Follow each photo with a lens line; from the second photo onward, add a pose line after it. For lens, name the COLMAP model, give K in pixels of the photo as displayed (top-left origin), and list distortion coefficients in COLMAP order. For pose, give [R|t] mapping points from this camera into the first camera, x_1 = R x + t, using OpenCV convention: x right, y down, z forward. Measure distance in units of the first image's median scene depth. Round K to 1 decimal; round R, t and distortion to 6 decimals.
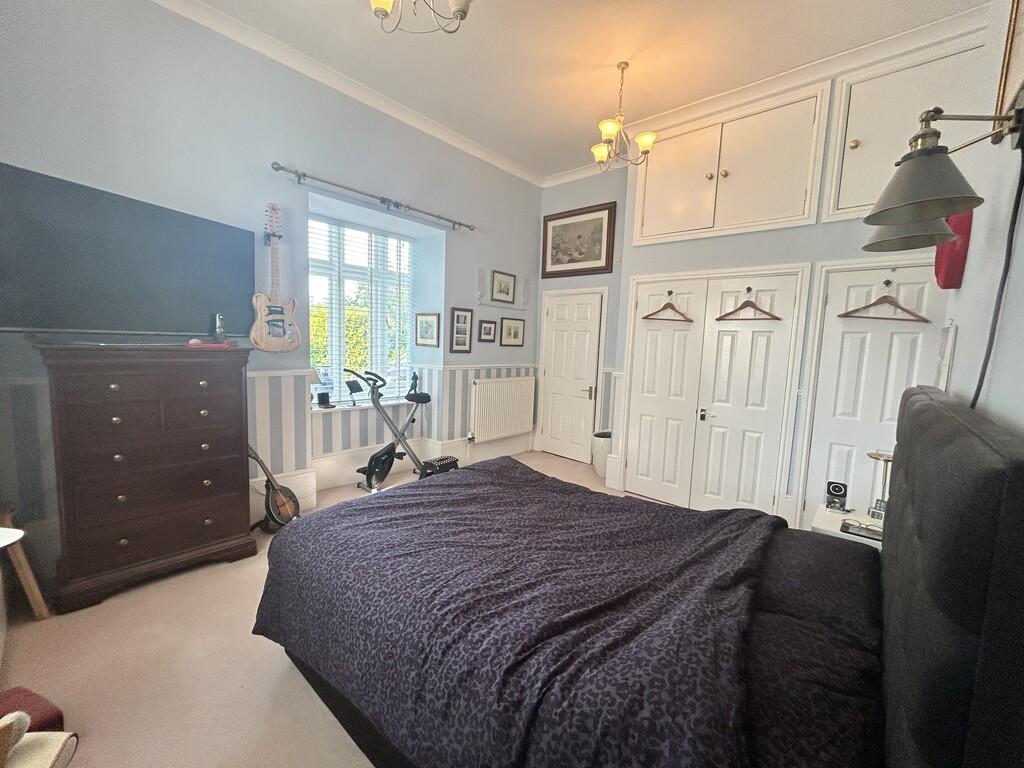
lens RADIAL K [[411.0, 0, 512.4], [0, 411.0, 387.3], [0, 0, 1]] dist [0.001366, 0.000064]
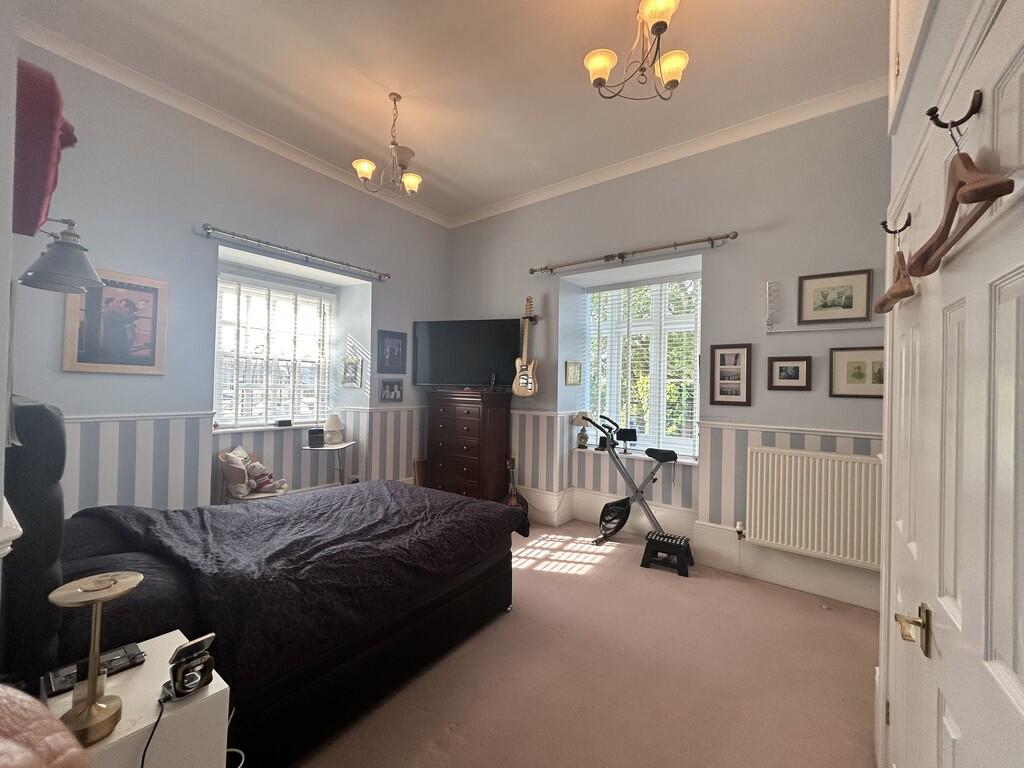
lens RADIAL K [[411.0, 0, 517.2], [0, 411.0, 379.7], [0, 0, 1]] dist [0.001366, 0.000064]
pose [[0.101172, -0.048496, -0.993686, 0.562173], [-0.124550, 0.990336, -0.061013, -0.038199], [0.987042, 0.129936, 0.094154, 0.563442]]
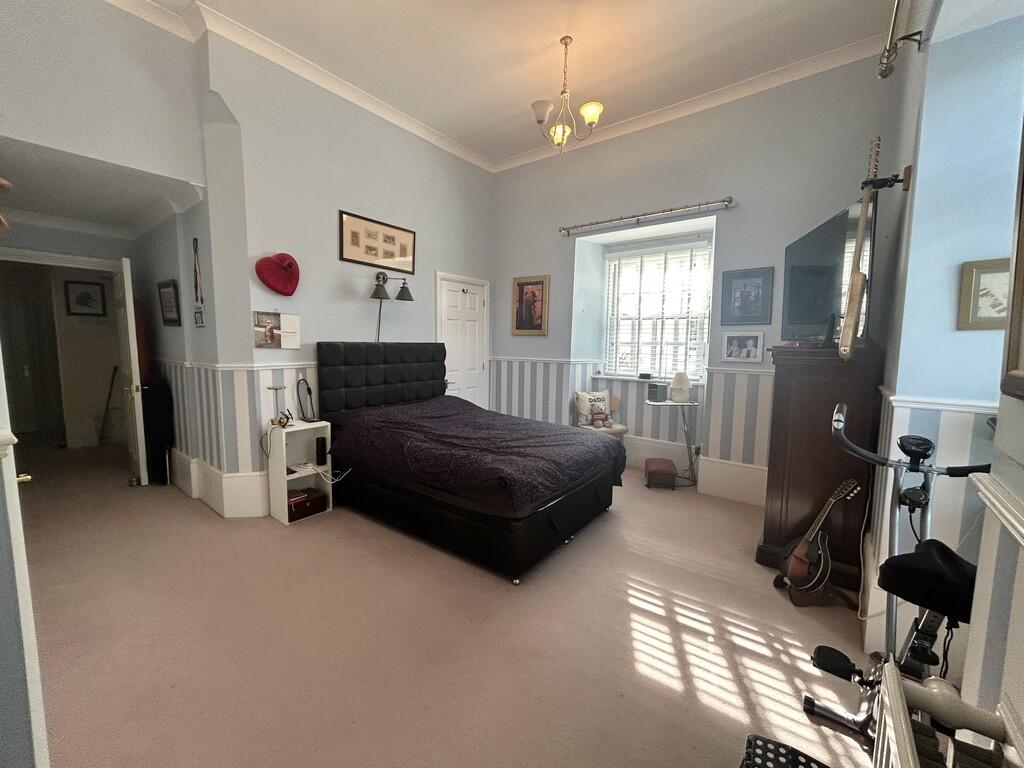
lens RADIAL K [[411.0, 0, 517.3], [0, 411.0, 380.4], [0, 0, 1]] dist [0.001366, 0.000064]
pose [[-0.996267, -0.040251, -0.076368, -0.198621], [-0.054781, 0.978482, 0.198928, -0.130611], [0.066718, 0.202368, -0.977034, 1.308383]]
